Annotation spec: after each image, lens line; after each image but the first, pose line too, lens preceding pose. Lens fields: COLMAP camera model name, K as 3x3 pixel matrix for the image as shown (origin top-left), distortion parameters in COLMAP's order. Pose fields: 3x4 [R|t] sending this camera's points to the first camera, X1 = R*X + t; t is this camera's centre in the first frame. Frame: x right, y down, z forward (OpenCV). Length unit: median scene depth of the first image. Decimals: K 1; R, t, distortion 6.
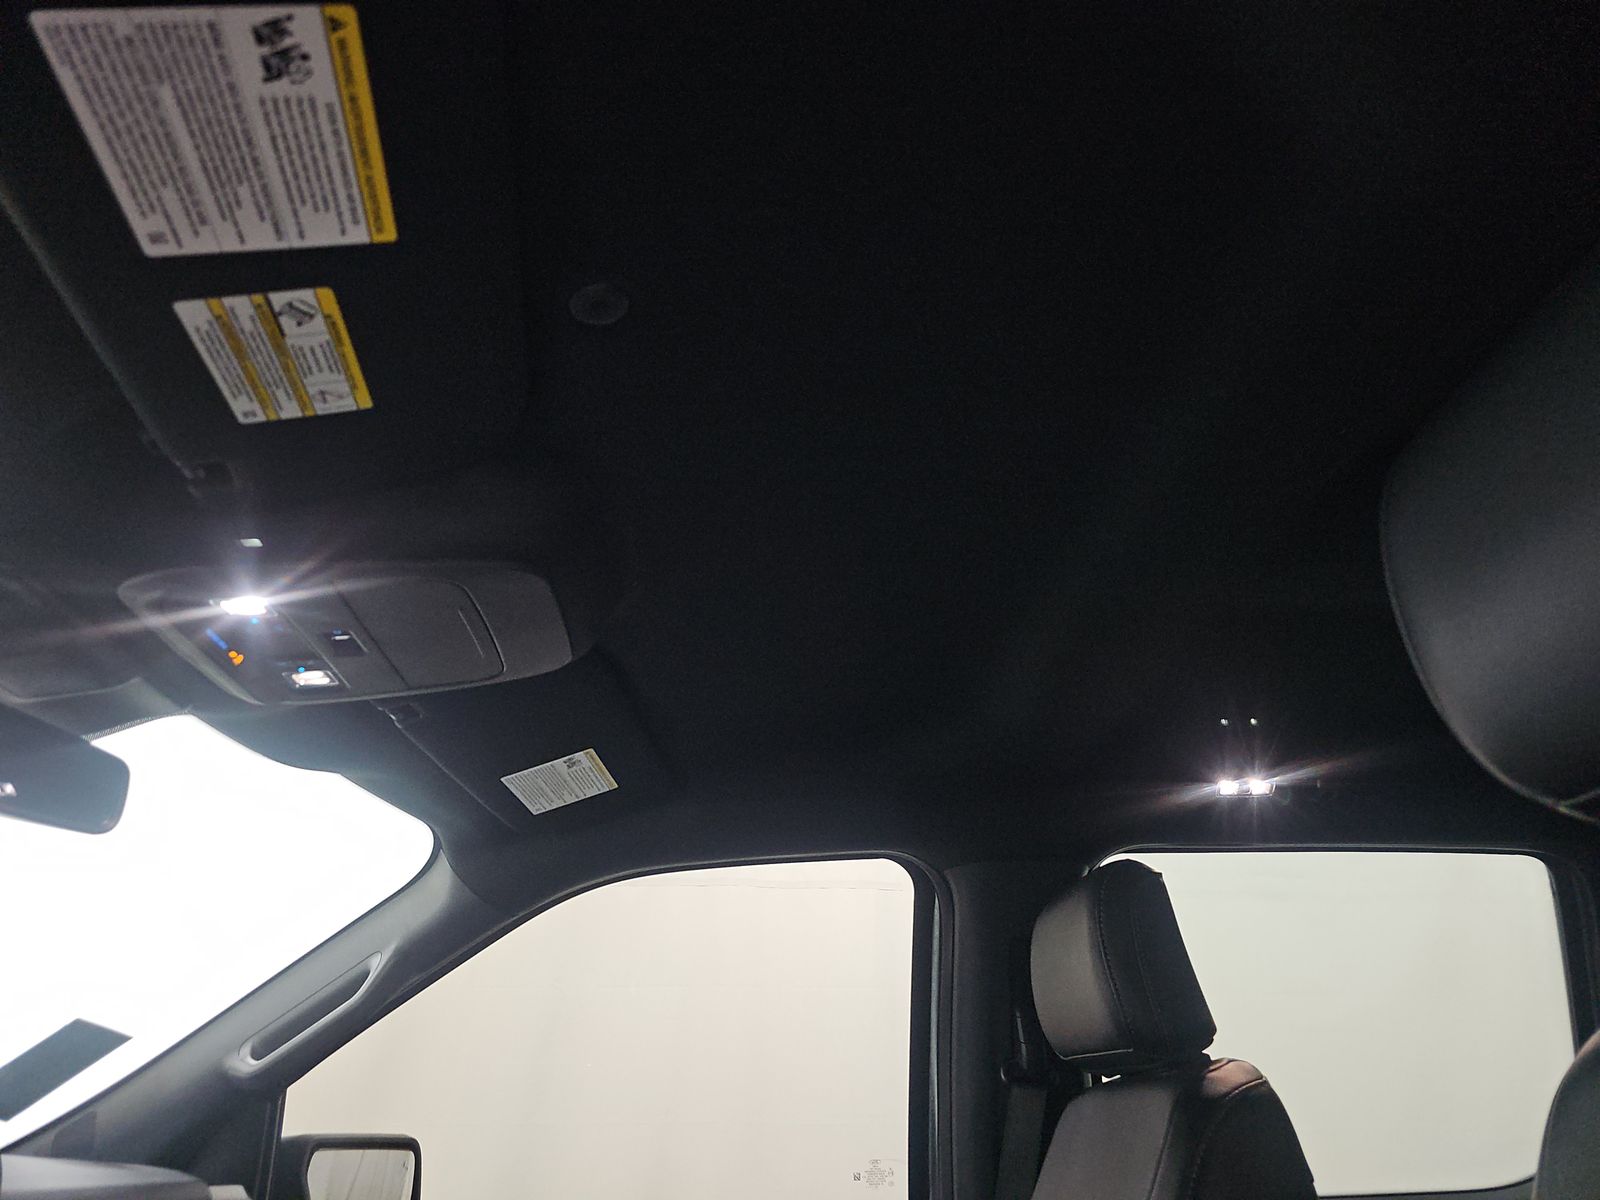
lens RADIAL K [[1045.0, 0, 804.0], [0, 1045.0, 596.7], [0, 0, 1]] dist [0.027910, -0.031797]
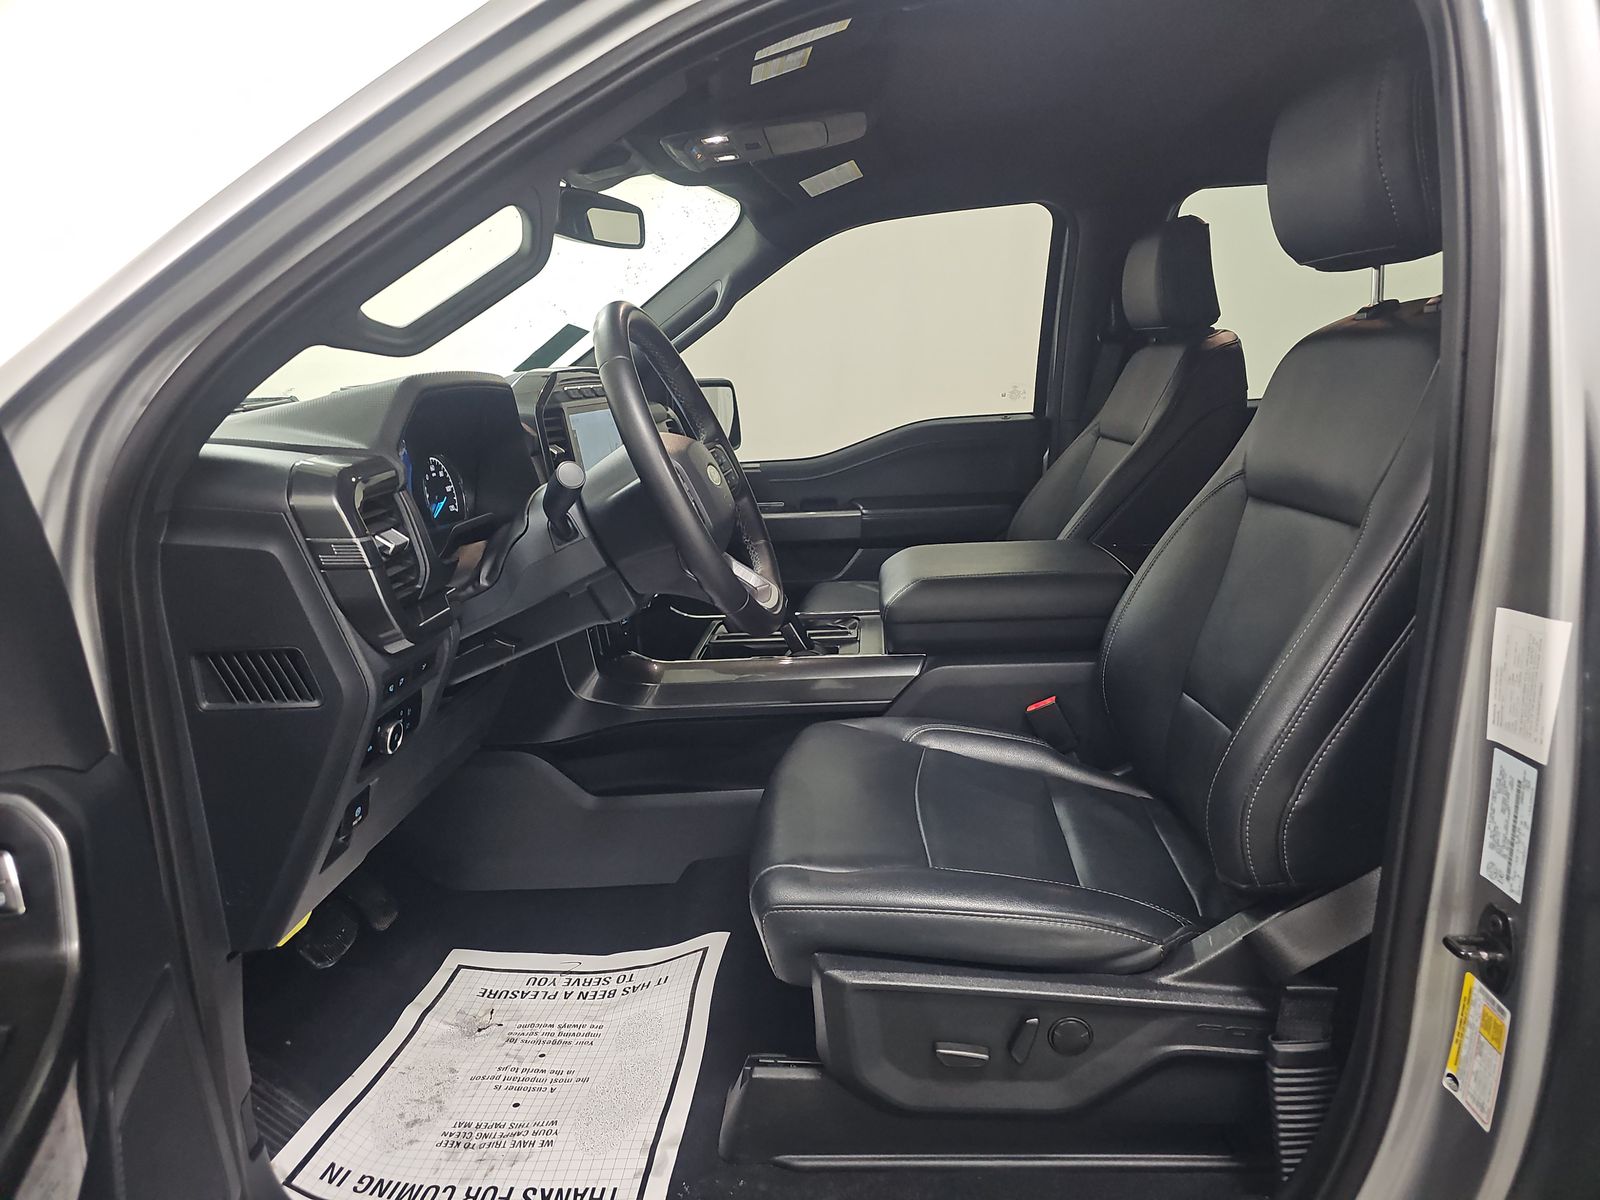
lens RADIAL K [[1045.0, 0, 799.6], [0, 1045.0, 595.9], [0, 0, 1]] dist [0.027910, -0.031797]
pose [[0.991791, 0.000294, -0.127867, -0.070382], [0.081254, 0.770685, 0.632015, -0.327313], [0.098731, -0.637217, 0.764334, -0.596557]]
